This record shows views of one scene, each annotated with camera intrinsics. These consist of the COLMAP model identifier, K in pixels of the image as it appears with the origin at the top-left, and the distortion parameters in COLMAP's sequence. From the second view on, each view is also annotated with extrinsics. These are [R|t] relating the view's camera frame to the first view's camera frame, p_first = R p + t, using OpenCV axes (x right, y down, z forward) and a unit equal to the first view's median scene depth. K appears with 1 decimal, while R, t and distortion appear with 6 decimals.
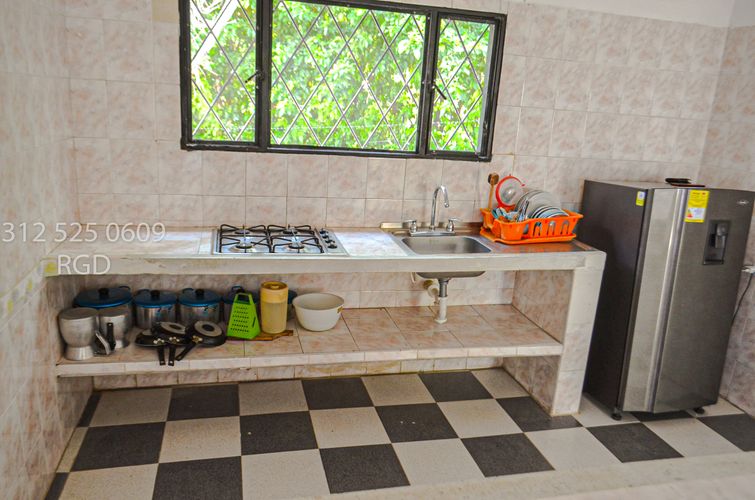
lens RADIAL K [[603.8, 0, 373.4], [0, 603.8, 253.2], [0, 0, 1]] dist [-0.022114, -0.004871]
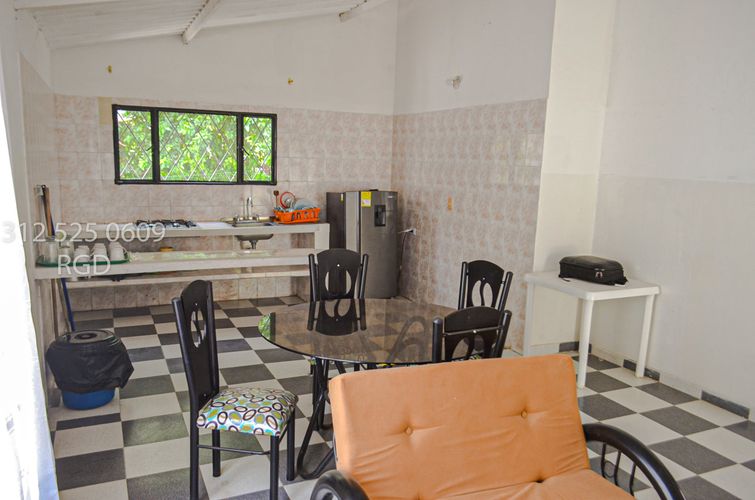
lens RADIAL K [[603.8, 0, 384.6], [0, 603.8, 250.3], [0, 0, 1]] dist [-0.022114, -0.004871]
pose [[0.977579, -0.064981, 0.200292, 0.136079], [0.081991, 0.993590, -0.077828, 0.255890], [-0.193951, 0.092505, 0.976640, -1.032257]]
